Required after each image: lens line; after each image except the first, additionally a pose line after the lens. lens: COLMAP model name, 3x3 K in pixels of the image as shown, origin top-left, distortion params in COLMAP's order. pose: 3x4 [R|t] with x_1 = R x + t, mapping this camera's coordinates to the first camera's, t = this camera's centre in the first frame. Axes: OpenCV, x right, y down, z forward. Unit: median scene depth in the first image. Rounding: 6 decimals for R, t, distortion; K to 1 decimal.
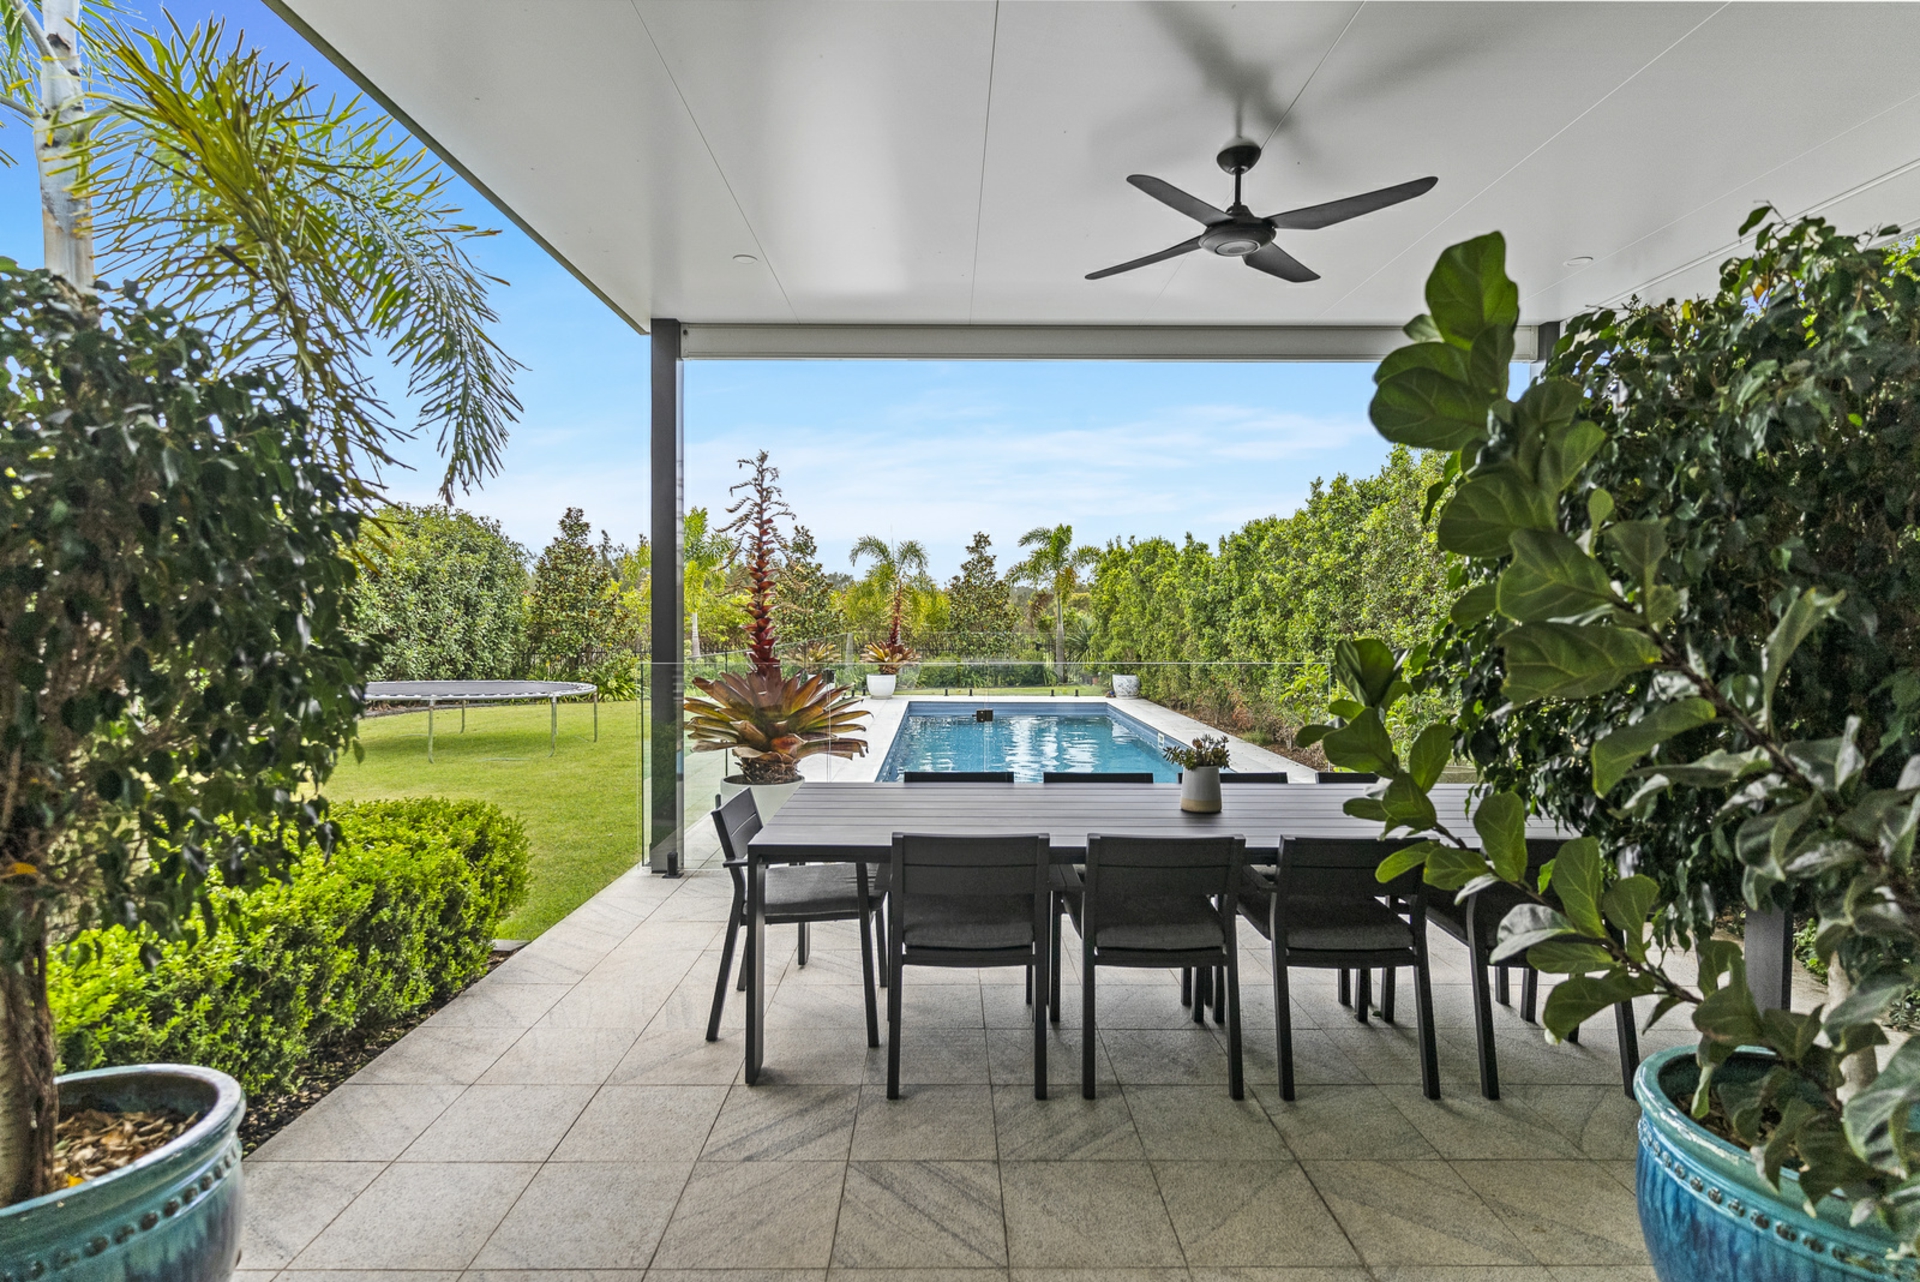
lens RADIAL K [[915.7, 0, 937.0], [0, 915.7, 640.9], [0, 0, 1]] dist [0.002502, -0.000873]
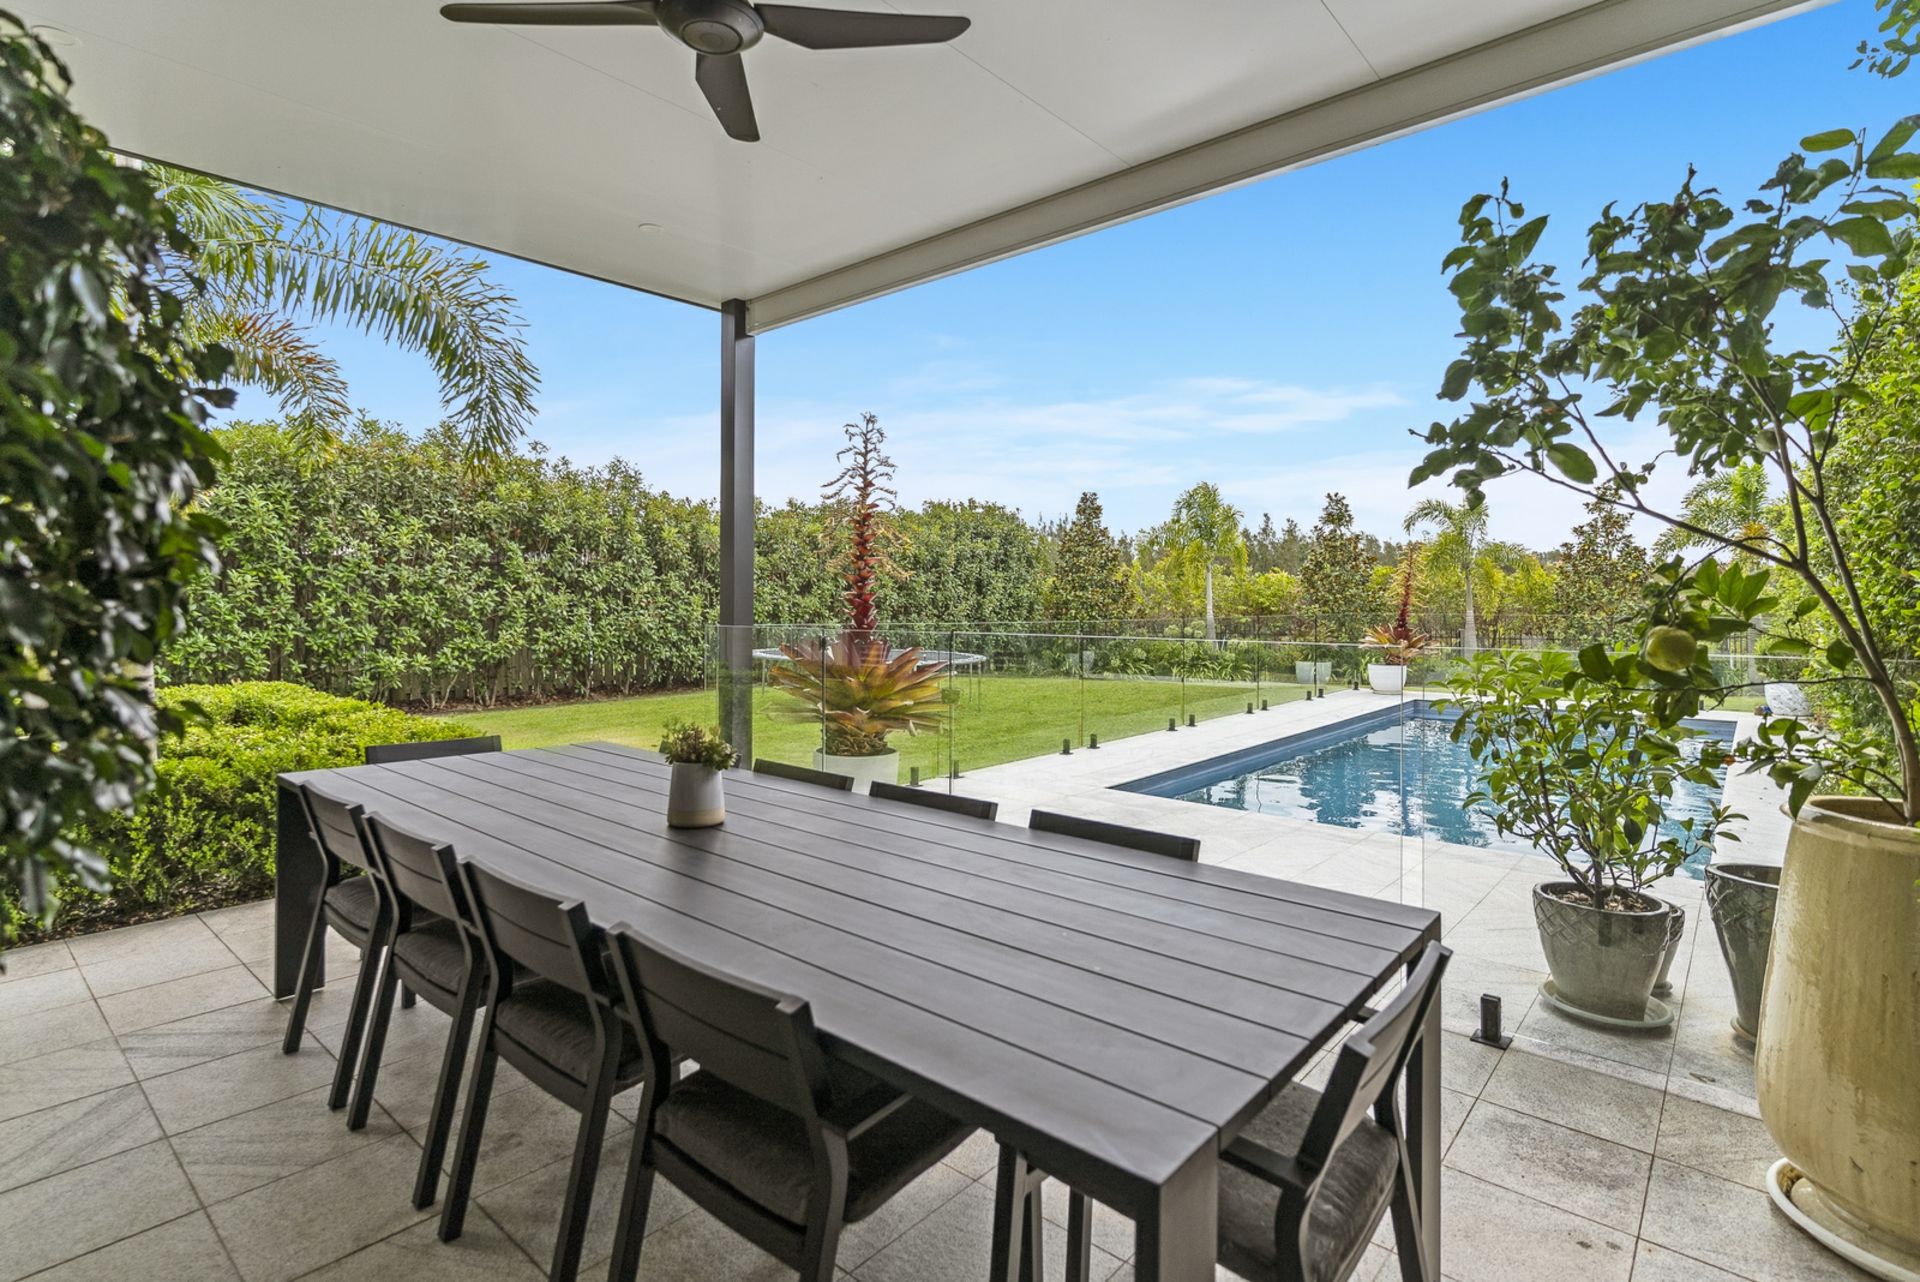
lens RADIAL K [[915.7, 0, 957.6], [0, 915.7, 618.2], [0, 0, 1]] dist [0.002502, -0.000873]
pose [[0.756674, 0.011512, -0.653691, 0.193006], [-0.017985, 0.999833, -0.003211, 0.004810], [0.653545, 0.014186, 0.756755, 0.123421]]
